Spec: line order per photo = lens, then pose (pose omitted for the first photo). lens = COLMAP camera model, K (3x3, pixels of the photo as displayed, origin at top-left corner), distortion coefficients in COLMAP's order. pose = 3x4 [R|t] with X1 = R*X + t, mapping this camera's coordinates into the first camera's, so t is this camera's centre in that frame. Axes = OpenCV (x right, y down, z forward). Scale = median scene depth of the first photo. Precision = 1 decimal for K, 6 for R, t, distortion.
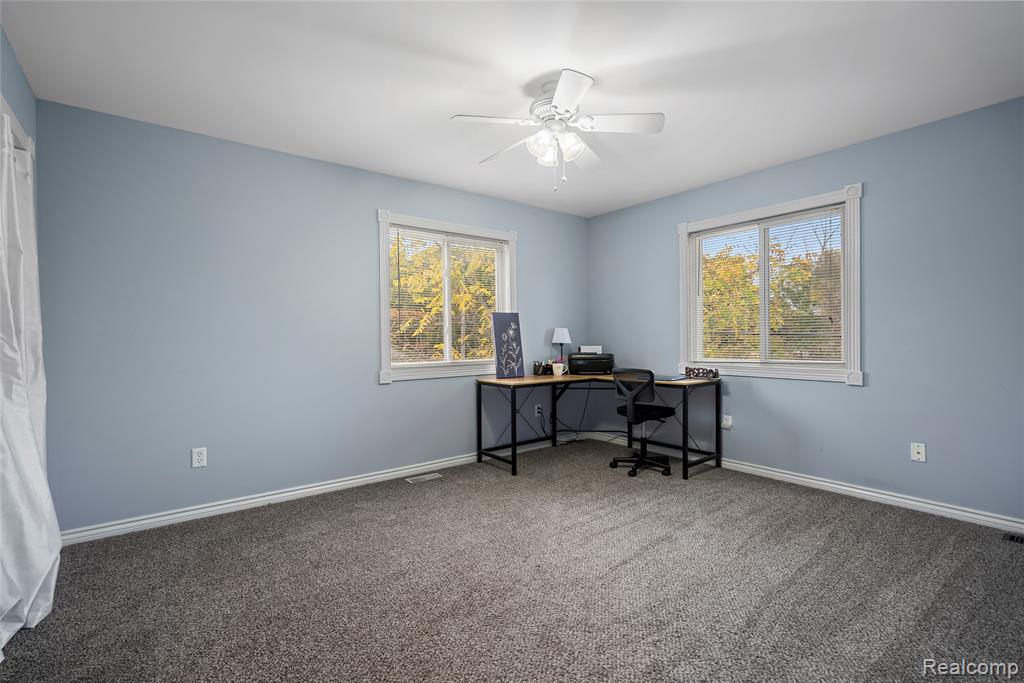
lens RADIAL K [[467.1, 0, 512.0], [0, 467.1, 338.2], [0, 0, 1]] dist [-0.003338, 0.001598]
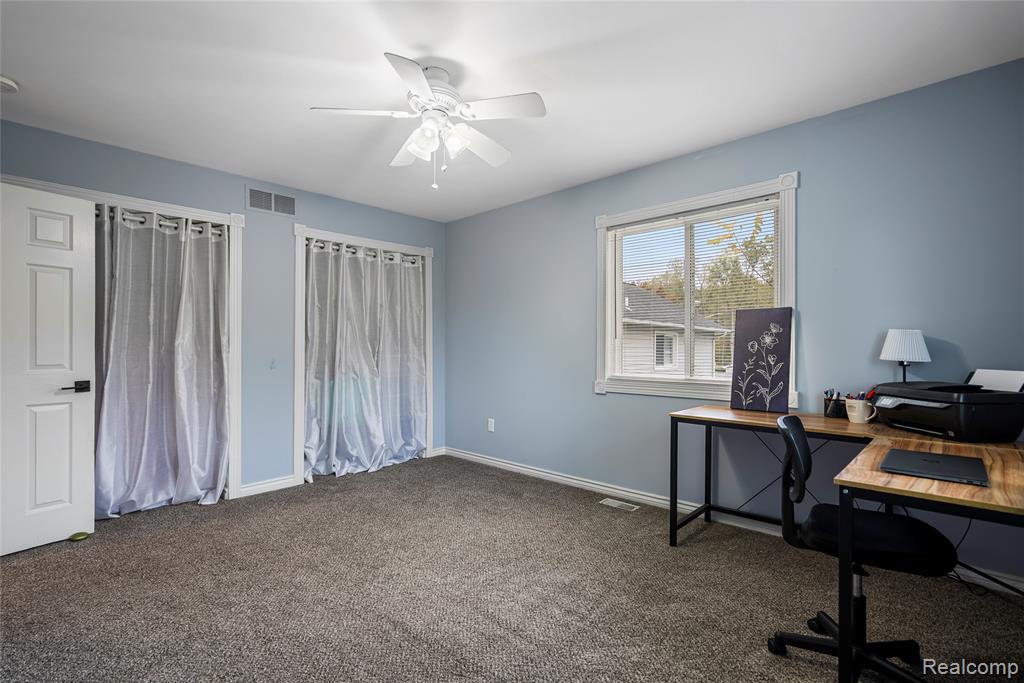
lens RADIAL K [[467.1, 0, 512.0], [0, 467.1, 347.4], [0, 0, 1]] dist [-0.003338, 0.001598]
pose [[0.156087, 0.010884, -0.987683, 0.569948], [-0.000194, 0.999940, 0.010989, -0.009027], [0.987743, -0.001524, 0.156080, 0.569570]]
